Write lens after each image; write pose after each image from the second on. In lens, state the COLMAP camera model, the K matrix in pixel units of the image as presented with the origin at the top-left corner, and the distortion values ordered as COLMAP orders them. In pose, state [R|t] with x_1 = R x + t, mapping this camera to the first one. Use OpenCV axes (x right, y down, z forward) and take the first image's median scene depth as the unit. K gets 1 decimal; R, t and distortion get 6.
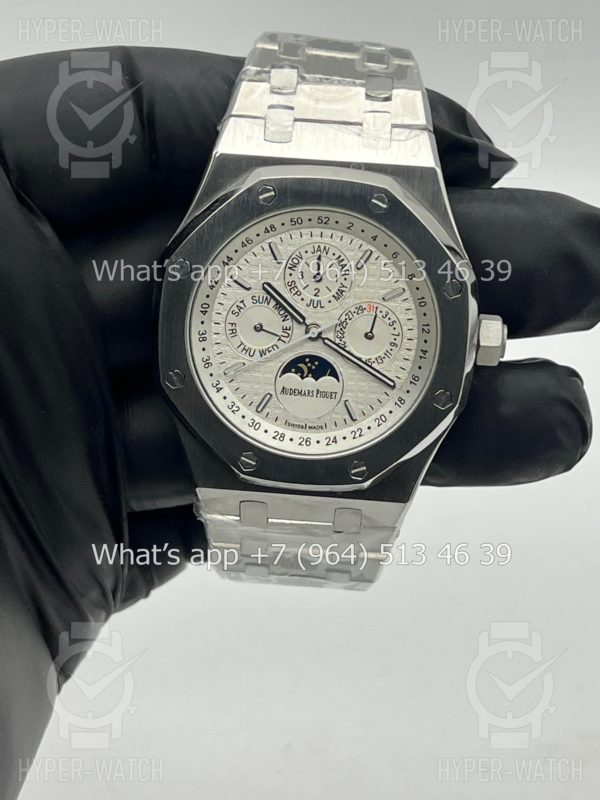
lens RADIAL K [[1890.1, 0, 294.9], [0, 1890.1, 408.6], [0, 0, 1]] dist [0.229784, 0.000000]
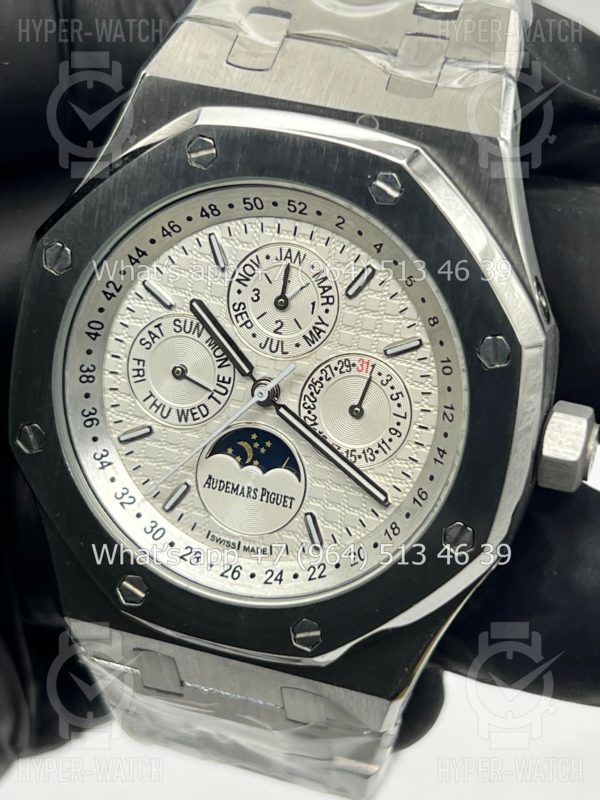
lens RADIAL K [[1890.1, 0, 302.7], [0, 1890.1, 405.5], [0, 0, 1]] dist [0.229784, 0.000000]
pose [[0.968447, 0.136738, -0.208358, 0.145398], [-0.138095, 0.990386, 0.008089, -0.042732], [0.207461, 0.020939, 0.978019, 0.420079]]
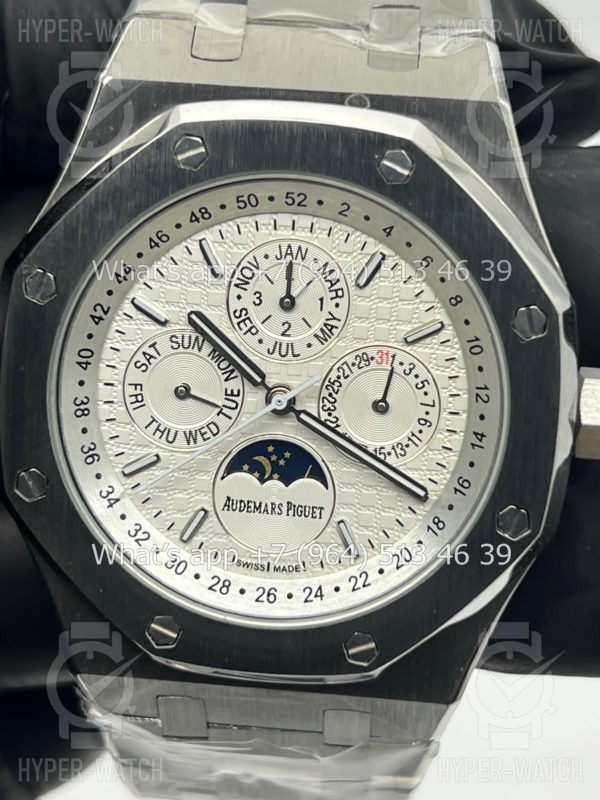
lens RADIAL K [[1890.1, 0, 298.3], [0, 1890.1, 403.3], [0, 0, 1]] dist [0.229784, 0.000000]
pose [[0.999456, -0.000764, -0.032984, 0.033464], [0.000068, 0.999777, -0.021108, -0.027642], [0.032993, 0.021095, 0.999233, 0.441506]]
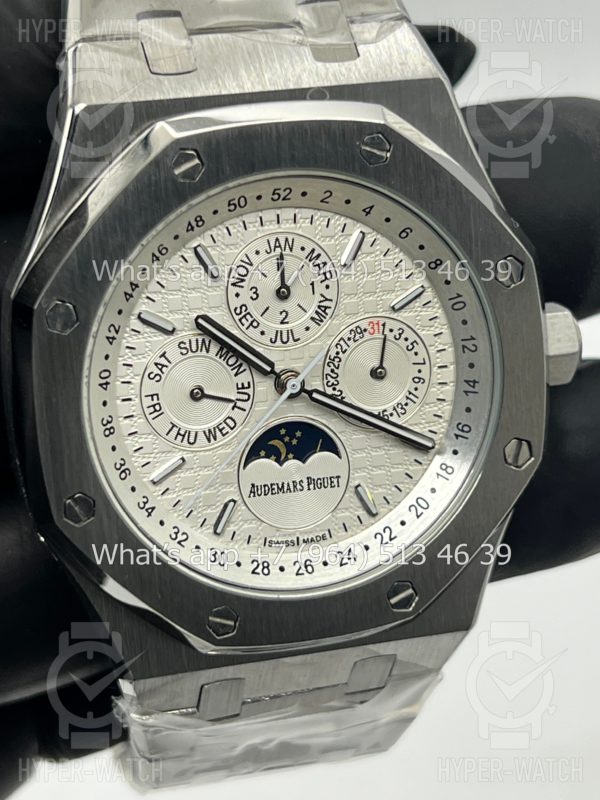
lens RADIAL K [[1890.1, 0, 304.9], [0, 1890.1, 403.9], [0, 0, 1]] dist [0.229784, 0.000000]
pose [[0.945013, -0.187044, 0.268263, -0.145121], [0.184483, 0.982214, 0.034957, -0.054063], [-0.270030, 0.016455, 0.962711, 0.428759]]
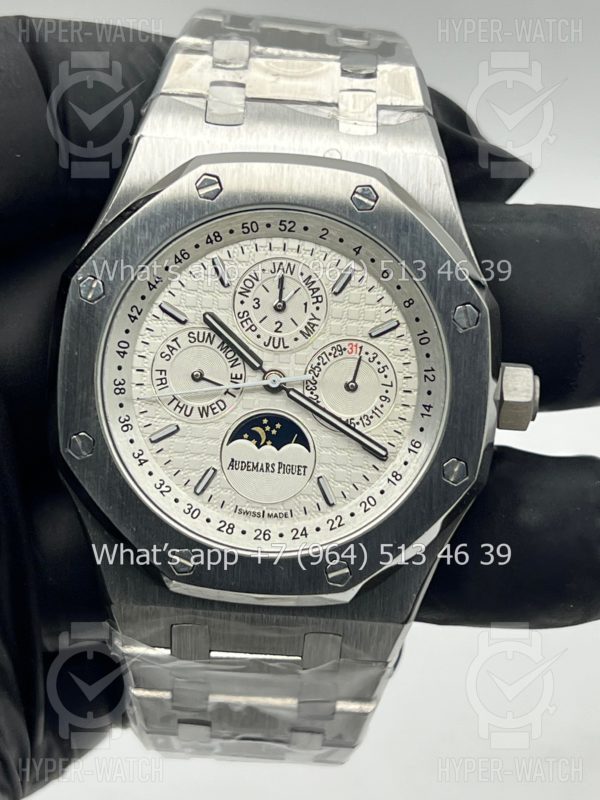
lens RADIAL K [[1890.1, 0, 299.1], [0, 1890.1, 401.5], [0, 0, 1]] dist [0.229784, 0.000000]
pose [[0.999176, -0.002001, 0.040549, -0.009846], [0.007934, 0.989152, -0.146680, 0.073010], [-0.039816, 0.146881, 0.988352, 0.286254]]
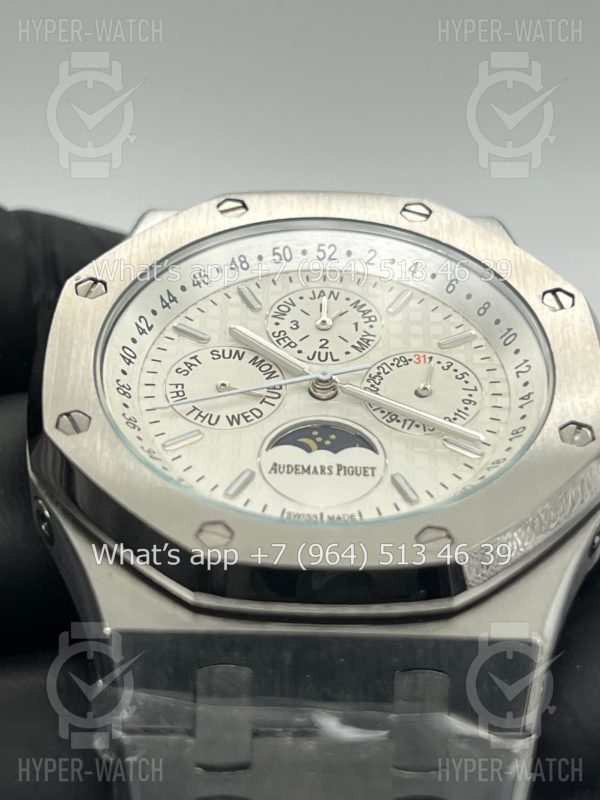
lens RADIAL K [[1890.1, 0, 292.3], [0, 1890.1, 402.7], [0, 0, 1]] dist [0.229784, 0.000000]
pose [[0.996642, -0.000303, 0.081879, -0.044948], [0.068344, 0.553782, -0.829852, 0.423843], [-0.045091, 0.832662, 0.551943, 0.695023]]
